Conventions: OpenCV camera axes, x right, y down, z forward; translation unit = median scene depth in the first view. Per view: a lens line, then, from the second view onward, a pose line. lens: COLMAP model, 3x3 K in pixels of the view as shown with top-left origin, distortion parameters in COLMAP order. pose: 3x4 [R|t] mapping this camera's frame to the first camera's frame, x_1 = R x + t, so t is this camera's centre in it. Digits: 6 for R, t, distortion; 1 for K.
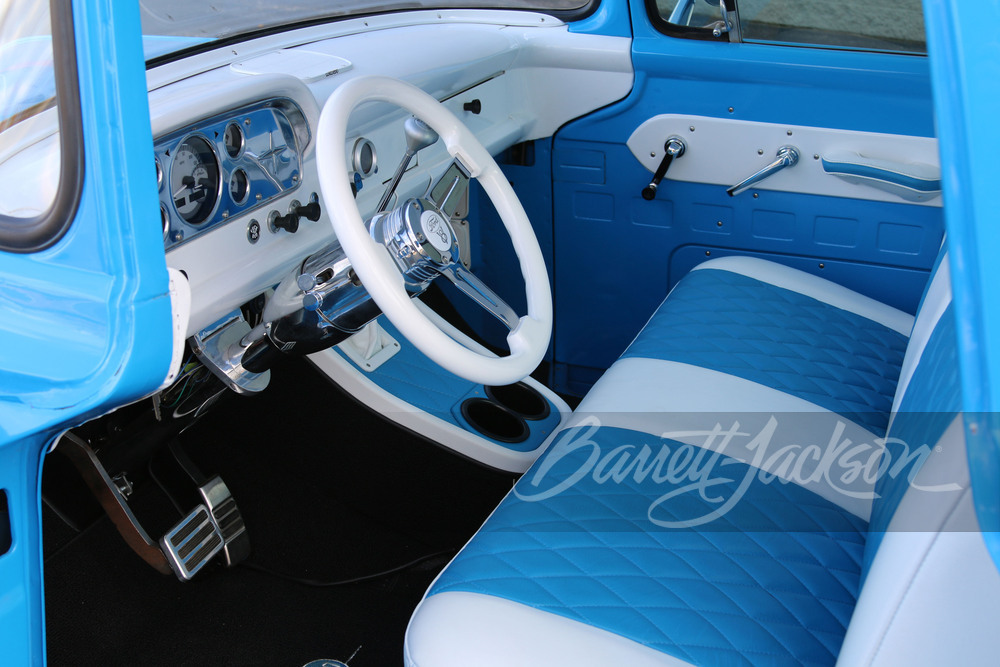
lens RADIAL K [[1342.1, 0, 505.7], [0, 1342.1, 331.4], [0, 0, 1]] dist [-0.105376, 0.000000]
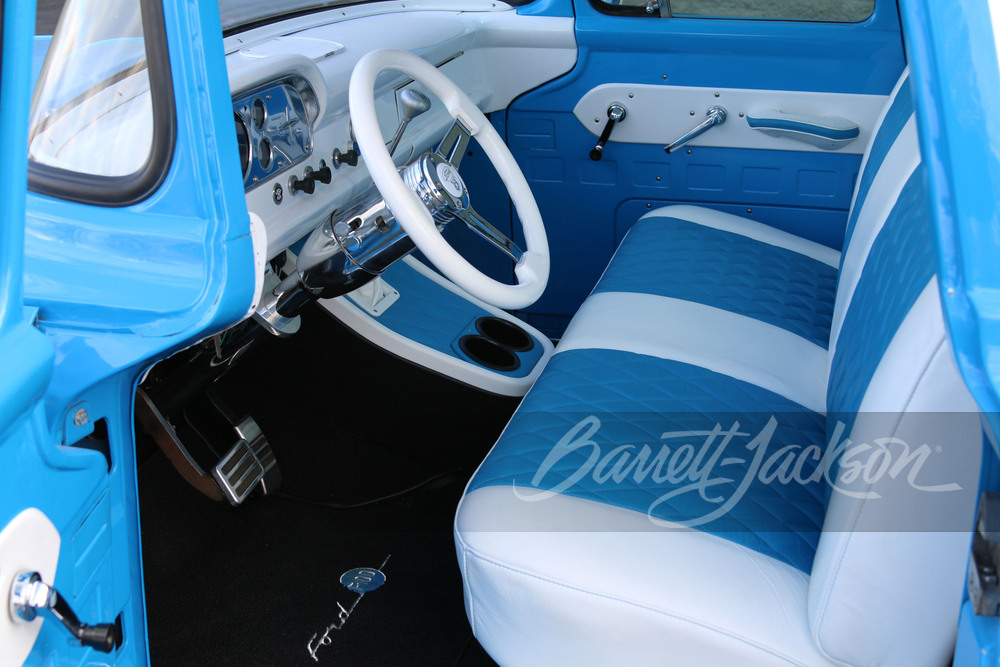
lens RADIAL K [[1255.6, 0, 494.4], [0, 1255.6, 336.4], [0, 0, 1]] dist [-0.128928, 0.000000]
pose [[0.995908, -0.058998, 0.068460, -0.079070], [0.057917, 0.998165, 0.017667, 0.035008], [-0.069377, -0.013630, 0.997497, -0.065506]]
